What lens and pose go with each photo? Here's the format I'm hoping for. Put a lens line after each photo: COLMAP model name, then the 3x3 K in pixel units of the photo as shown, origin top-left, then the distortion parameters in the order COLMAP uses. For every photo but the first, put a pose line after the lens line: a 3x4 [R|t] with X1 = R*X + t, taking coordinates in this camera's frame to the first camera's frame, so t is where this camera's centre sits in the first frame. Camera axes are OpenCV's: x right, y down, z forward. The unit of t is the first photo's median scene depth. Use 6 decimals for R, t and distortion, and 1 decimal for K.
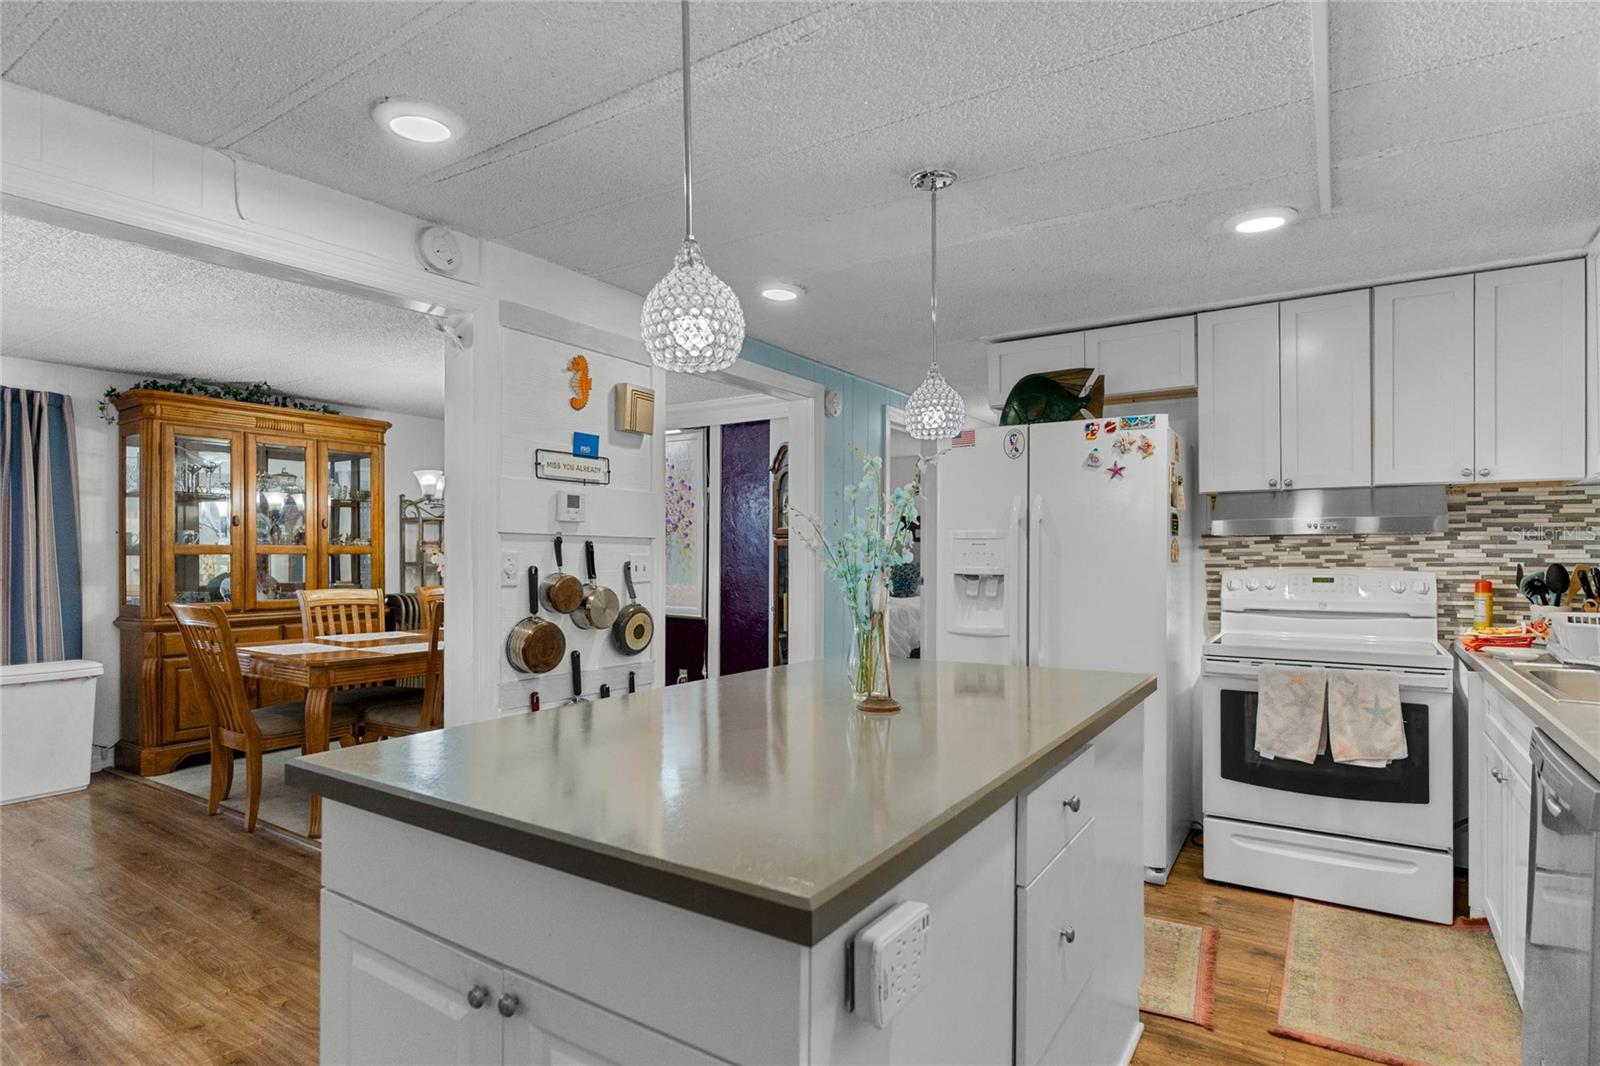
lens RADIAL K [[840.6, 0, 799.2], [0, 840.6, 546.7], [0, 0, 1]] dist [-0.016531, 0.003916]
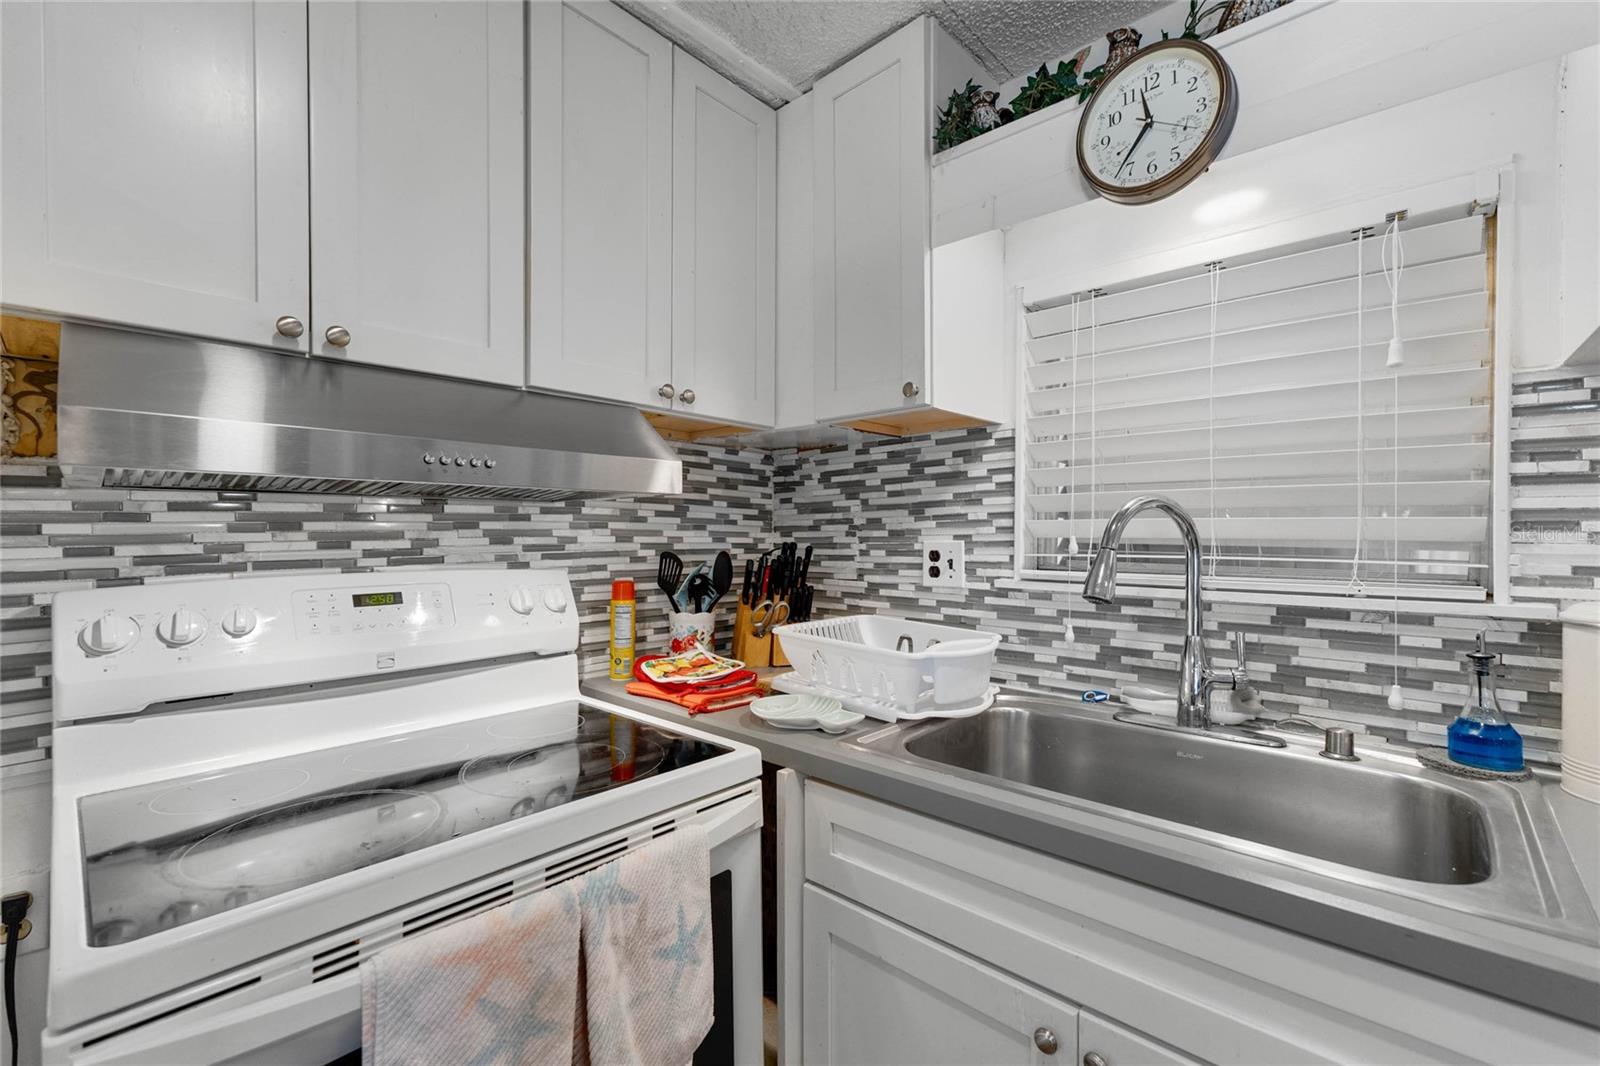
lens RADIAL K [[676.3, 0, 802.1], [0, 676.3, 540.1], [0, 0, 1]] dist [0.001516, 0.000429]
pose [[0.158265, -0.005905, 0.987379, 0.344844], [-0.005542, 0.999961, 0.006869, 0.006620], [-0.987381, -0.006559, 0.158226, 0.785892]]
